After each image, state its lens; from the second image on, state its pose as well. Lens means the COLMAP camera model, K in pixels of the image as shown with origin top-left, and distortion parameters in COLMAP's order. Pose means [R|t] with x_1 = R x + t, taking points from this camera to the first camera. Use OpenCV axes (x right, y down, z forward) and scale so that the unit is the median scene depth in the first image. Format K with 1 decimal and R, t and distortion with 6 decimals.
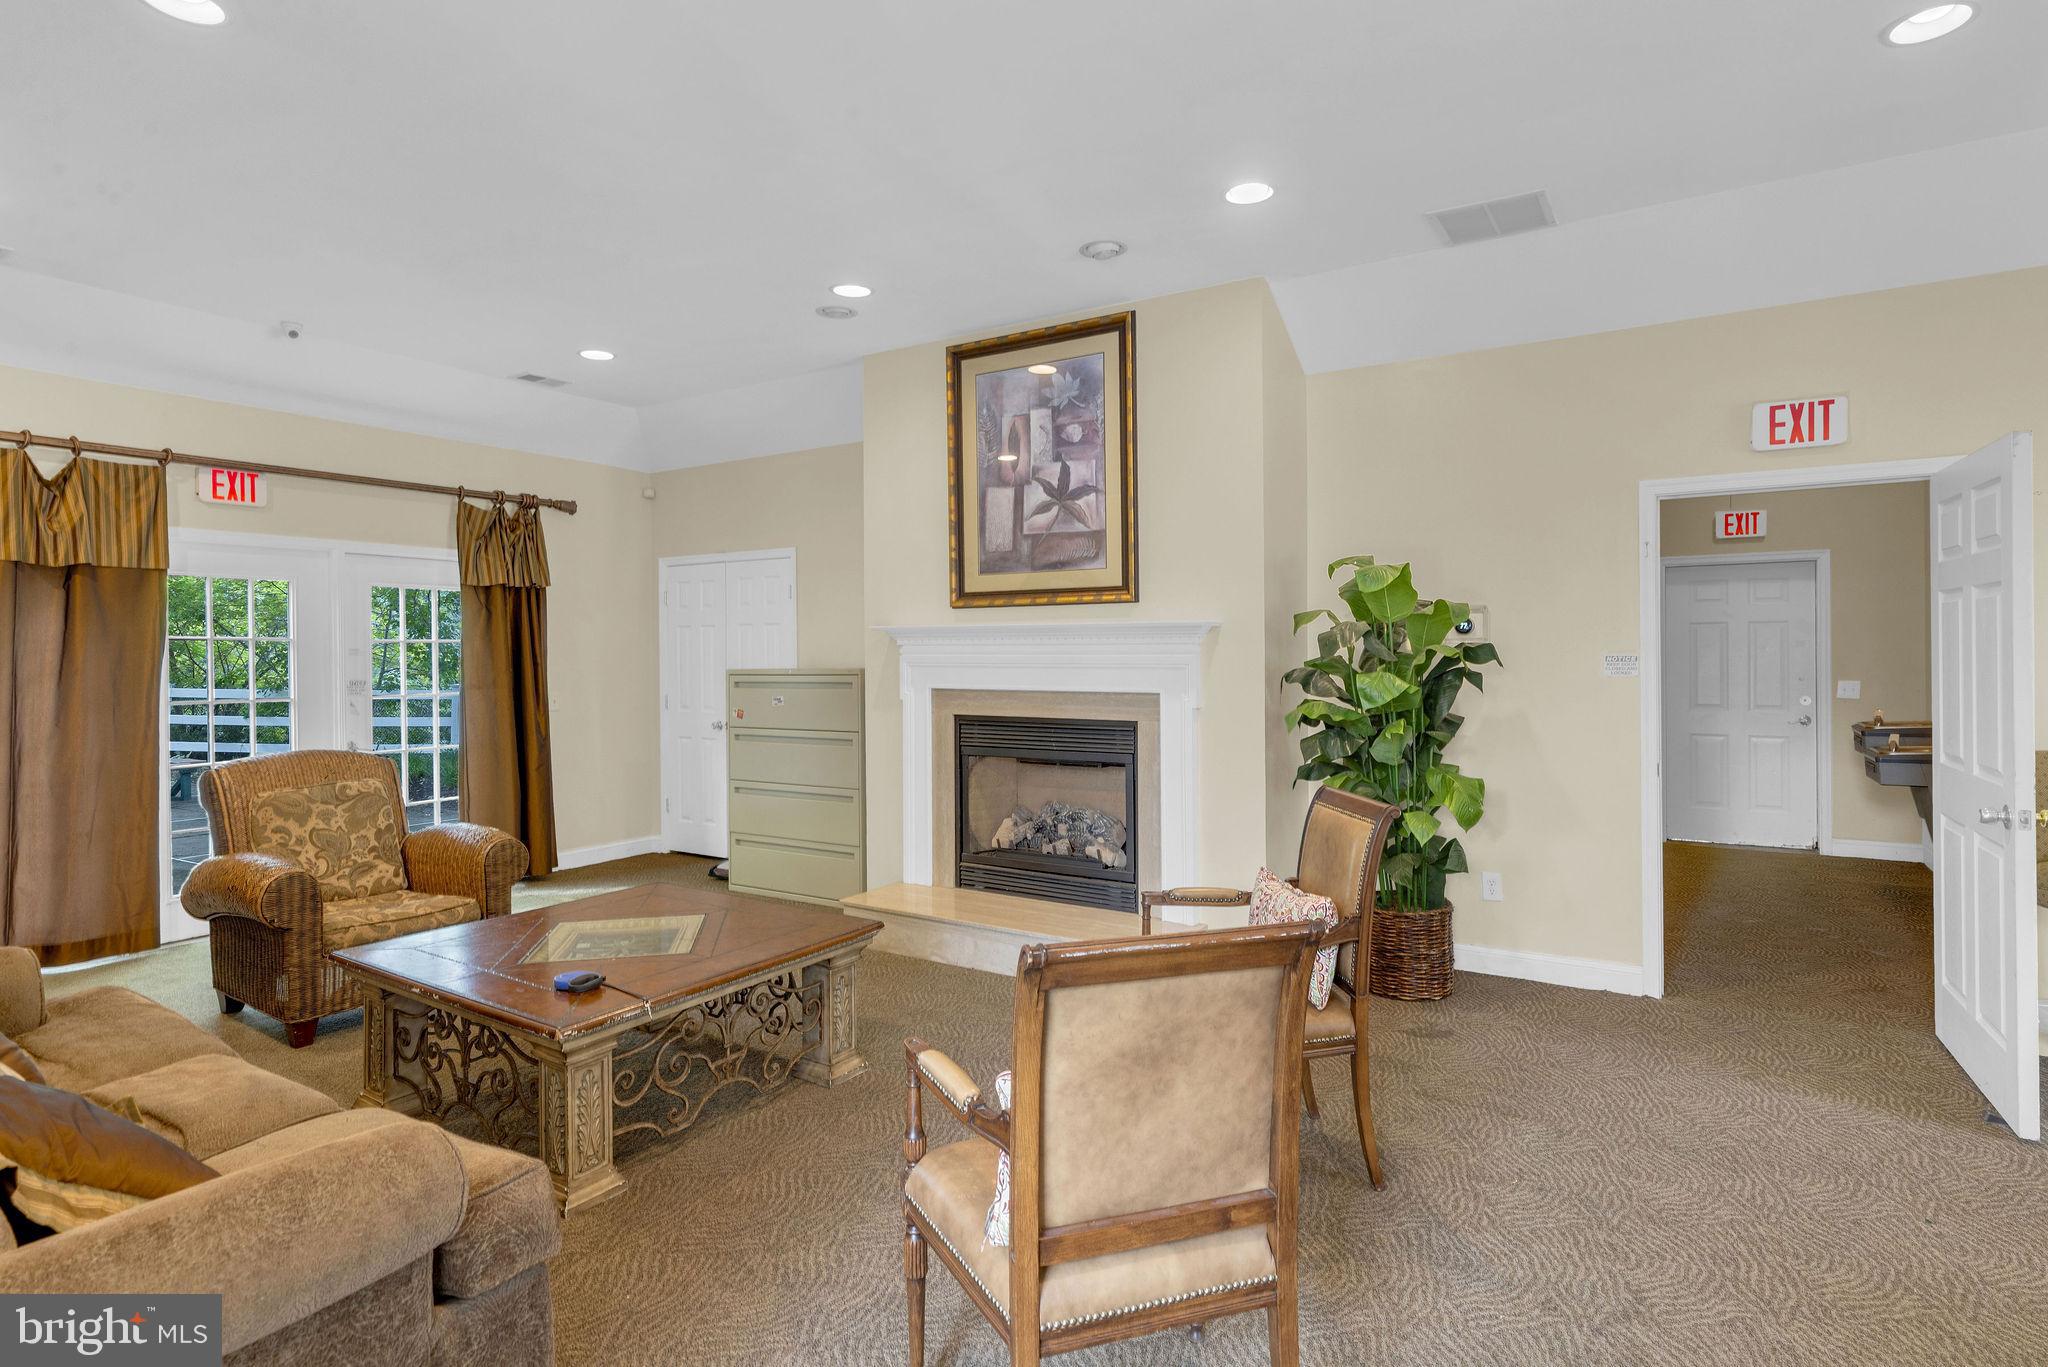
lens RADIAL K [[1036.9, 0, 1041.7], [0, 1036.9, 667.2], [0, 0, 1]] dist [-0.000582, 0.000039]
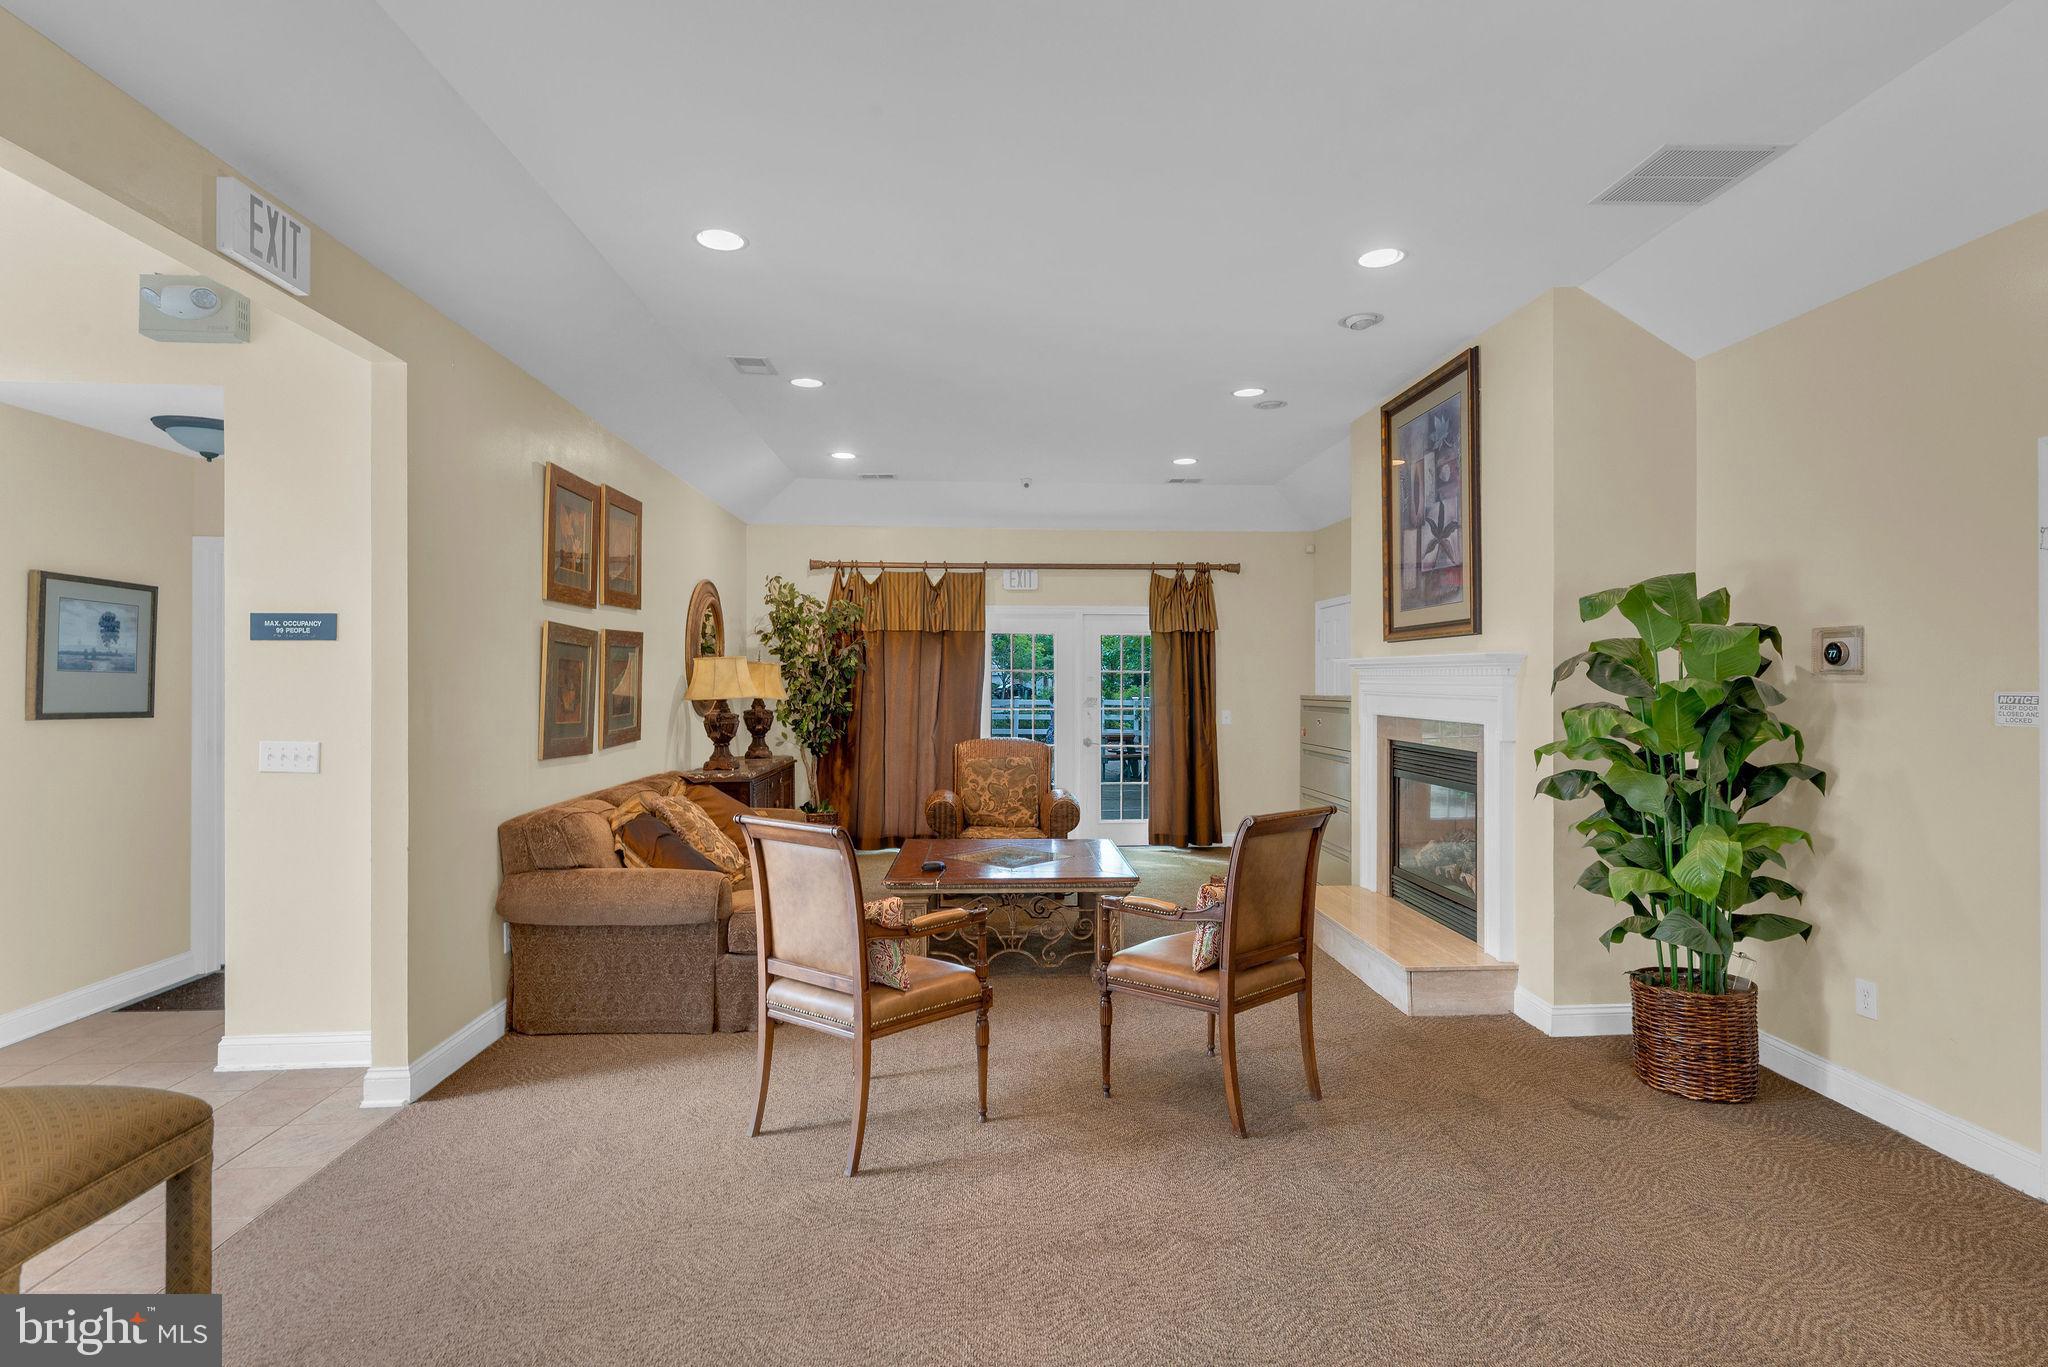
lens RADIAL K [[1046.4, 0, 1024.0], [0, 1046.4, 683.5], [0, 0, 1]] dist [-0.000154, 0.000111]
pose [[0.570922, 0.009176, -0.820953, 0.637072], [-0.019254, 0.999812, -0.002215, -0.003660], [0.820779, 0.017071, 0.570991, 0.053807]]
